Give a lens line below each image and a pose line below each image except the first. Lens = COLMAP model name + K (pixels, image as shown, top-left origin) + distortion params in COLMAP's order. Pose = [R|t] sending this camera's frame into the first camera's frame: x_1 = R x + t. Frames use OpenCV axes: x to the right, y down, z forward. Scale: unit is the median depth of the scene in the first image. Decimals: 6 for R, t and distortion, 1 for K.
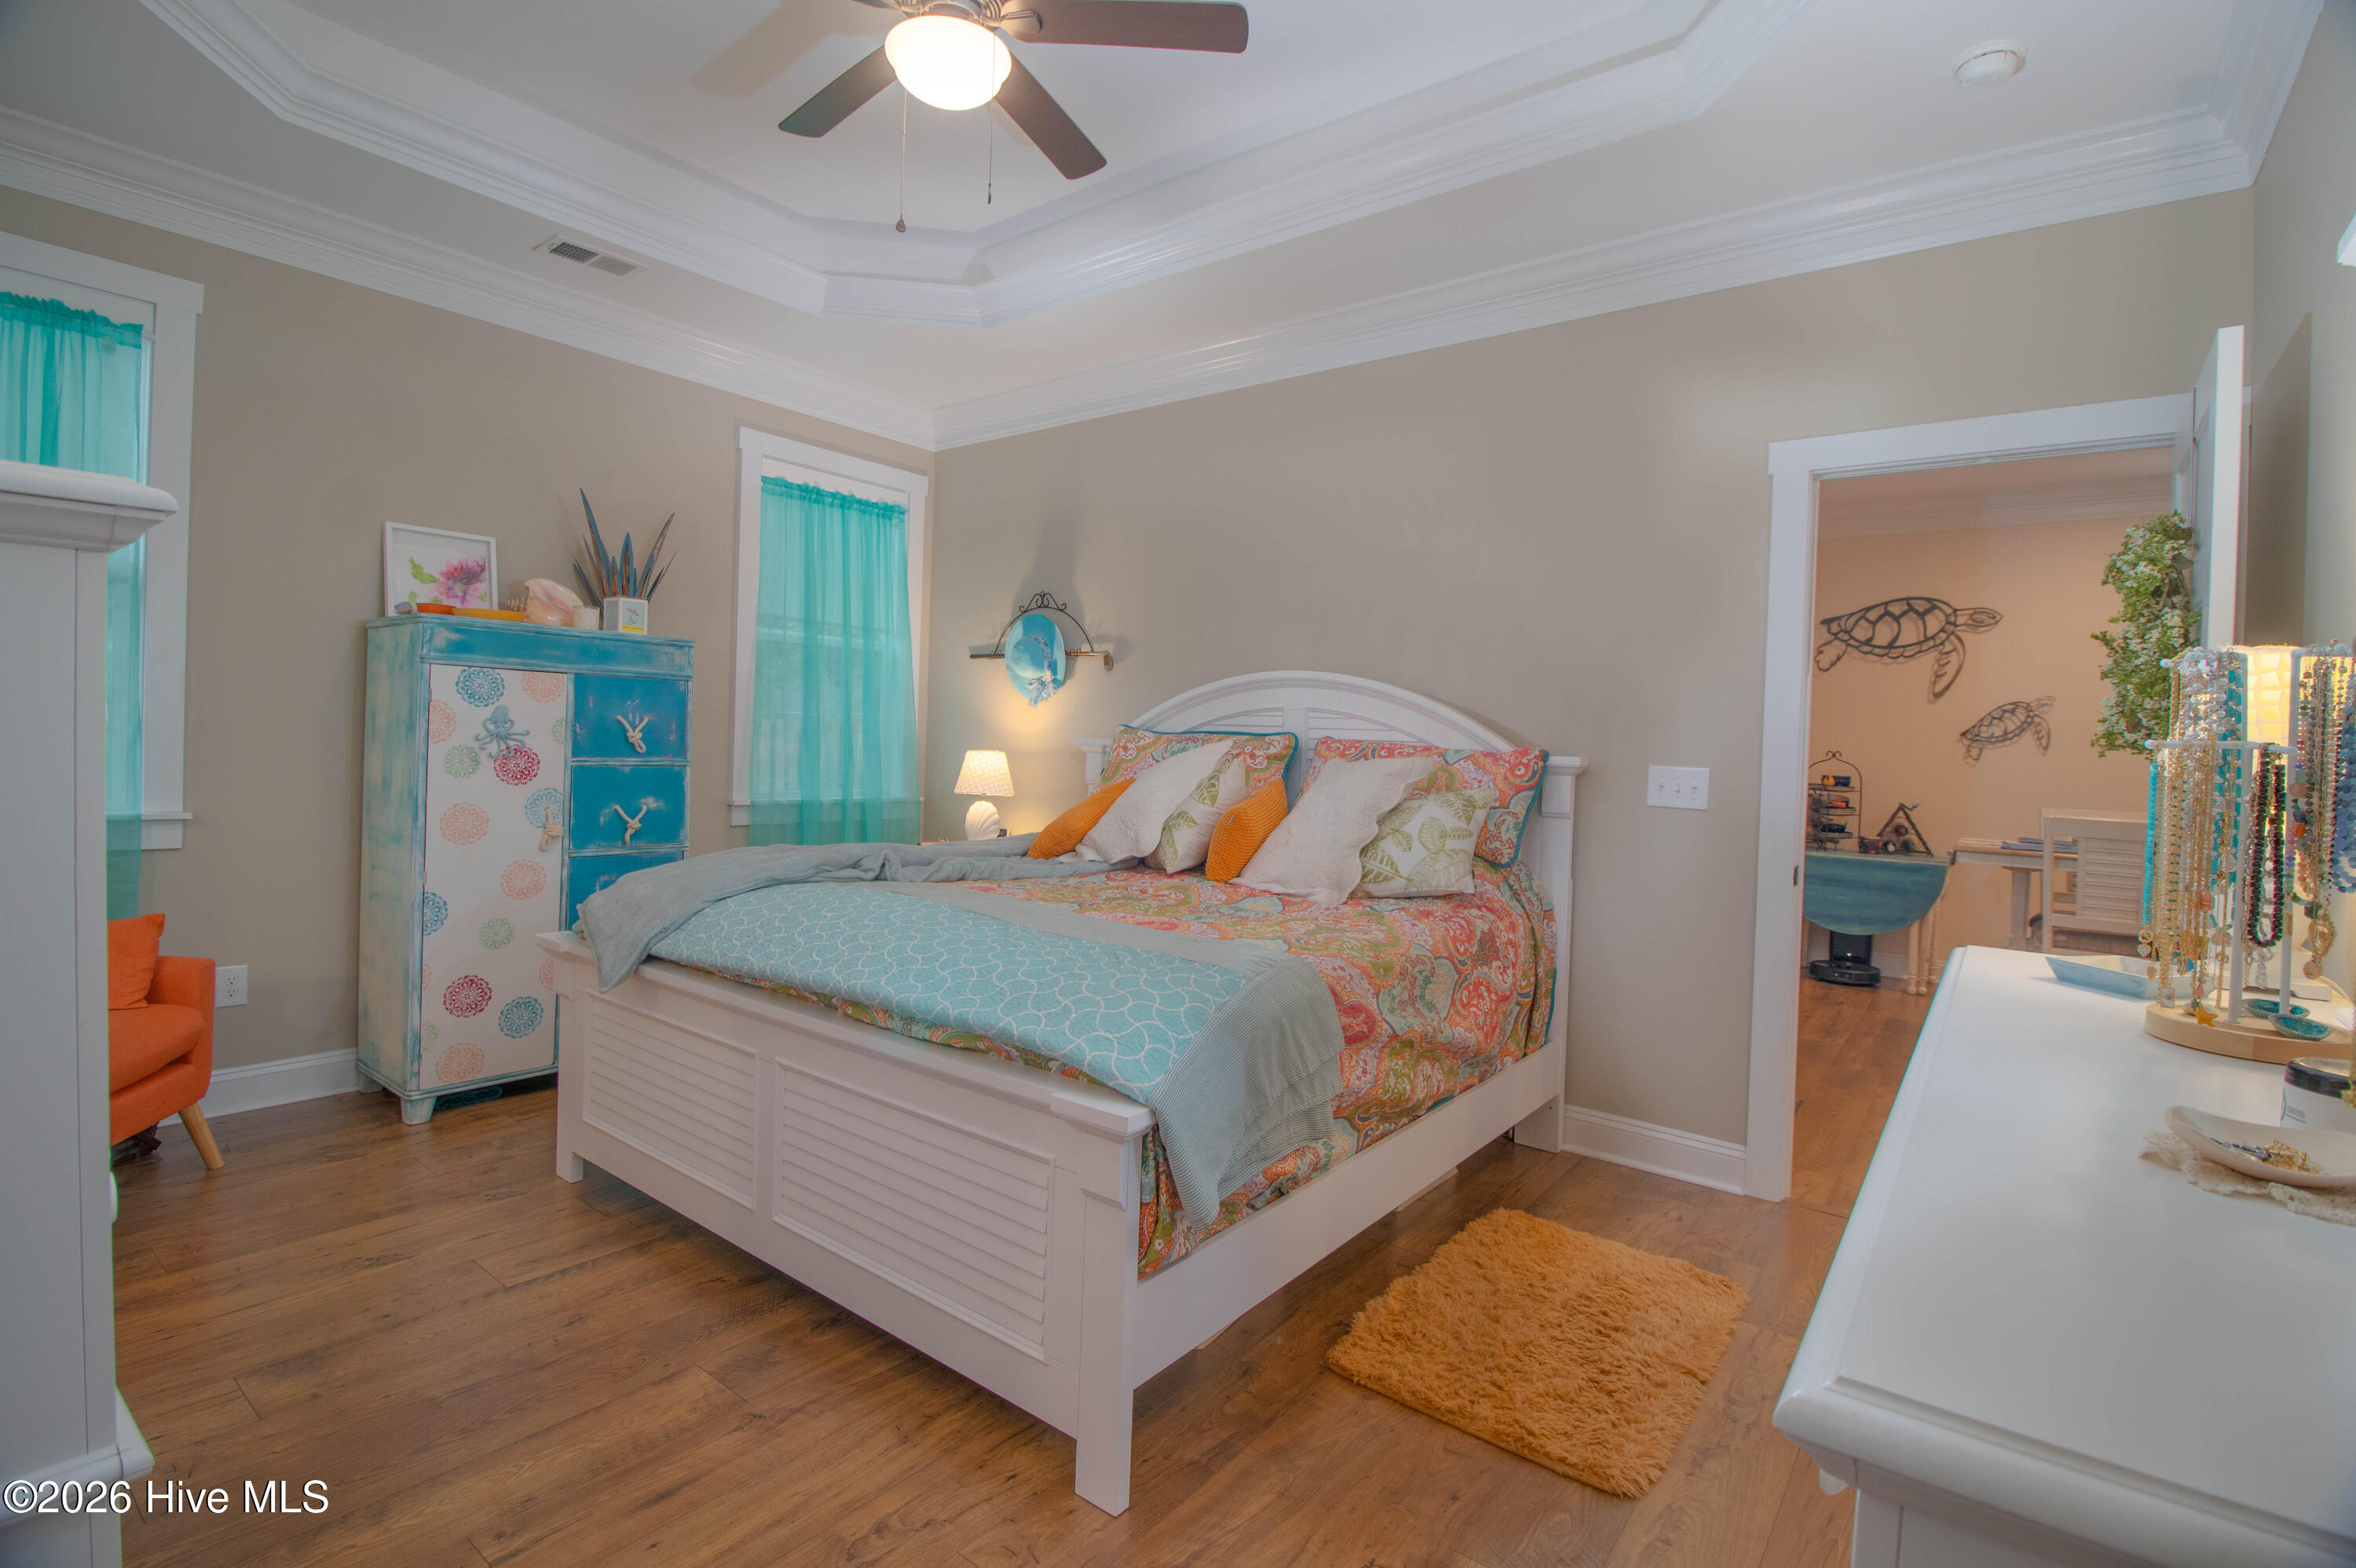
lens RADIAL K [[1083.6, 0, 1176.5], [0, 1083.6, 760.4], [0, 0, 1]] dist [-0.018591, -0.001605]
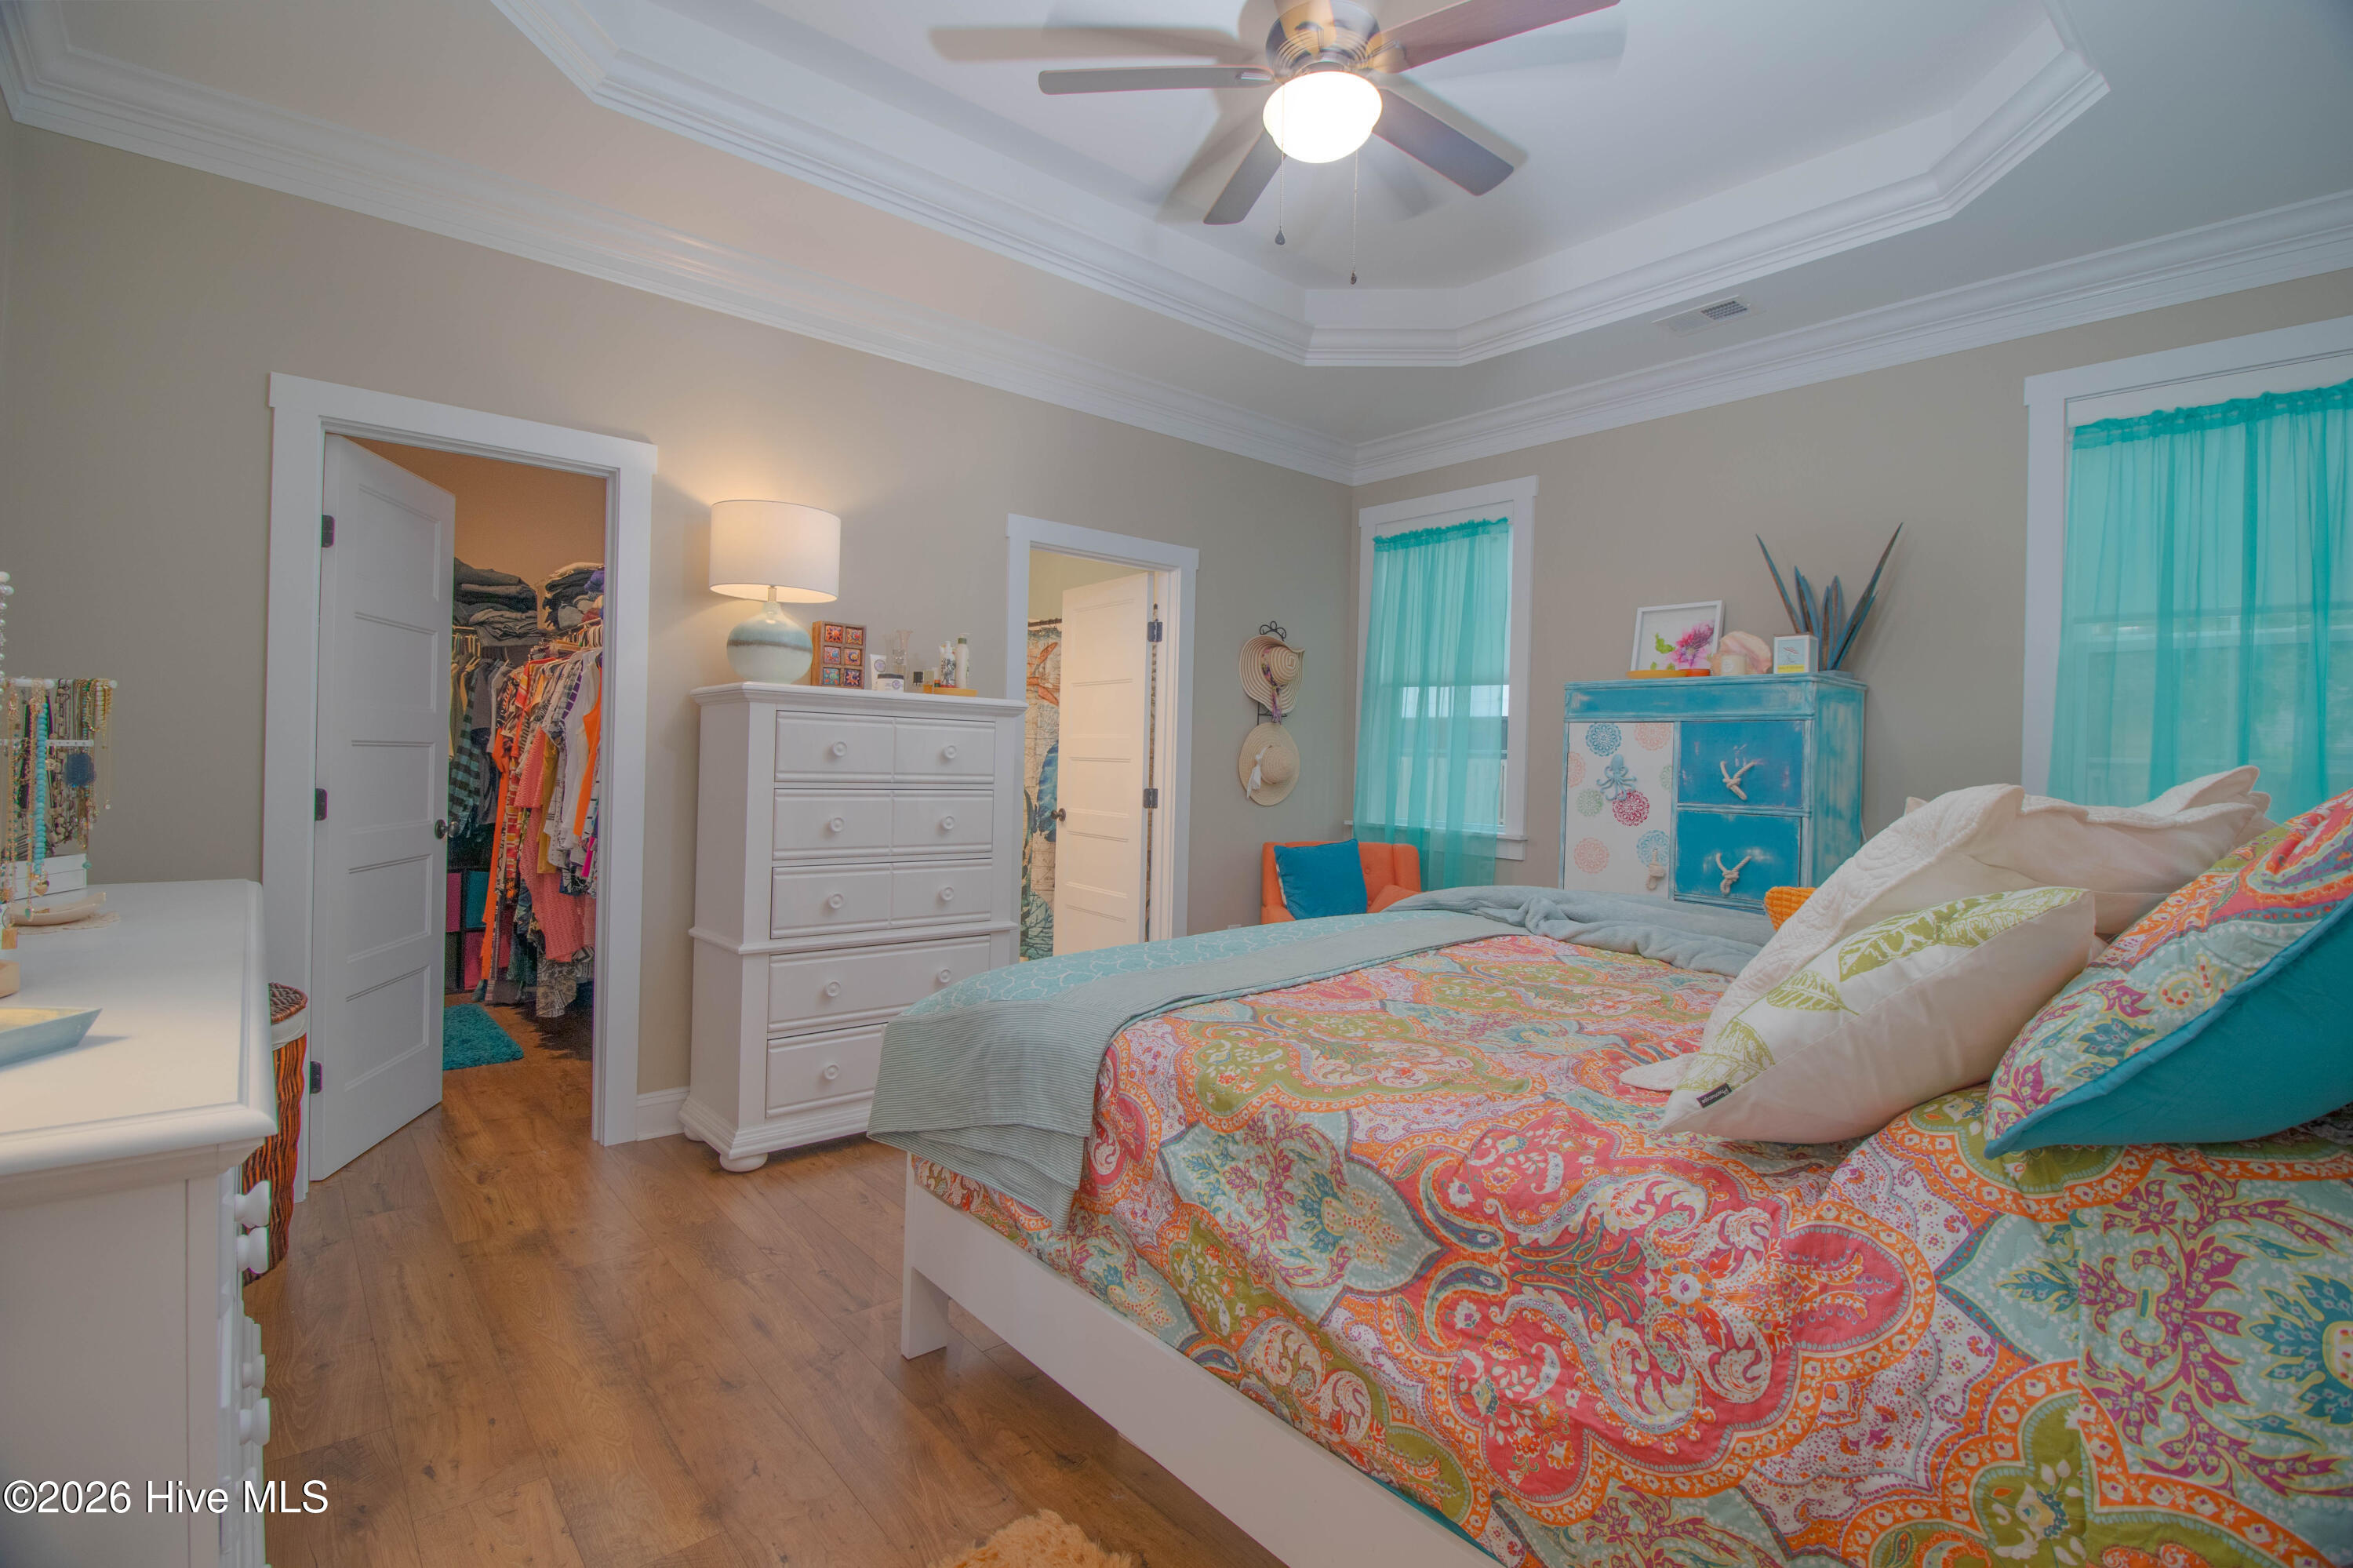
lens RADIAL K [[1082.4, 0, 1175.0], [0, 1082.4, 760.4], [0, 0, 1]] dist [-0.018591, -0.001605]
pose [[-0.202721, -0.040783, -0.978387, 0.540905], [-0.051407, 0.998198, -0.030957, 0.013338], [0.977886, 0.044020, -0.204453, 0.728683]]
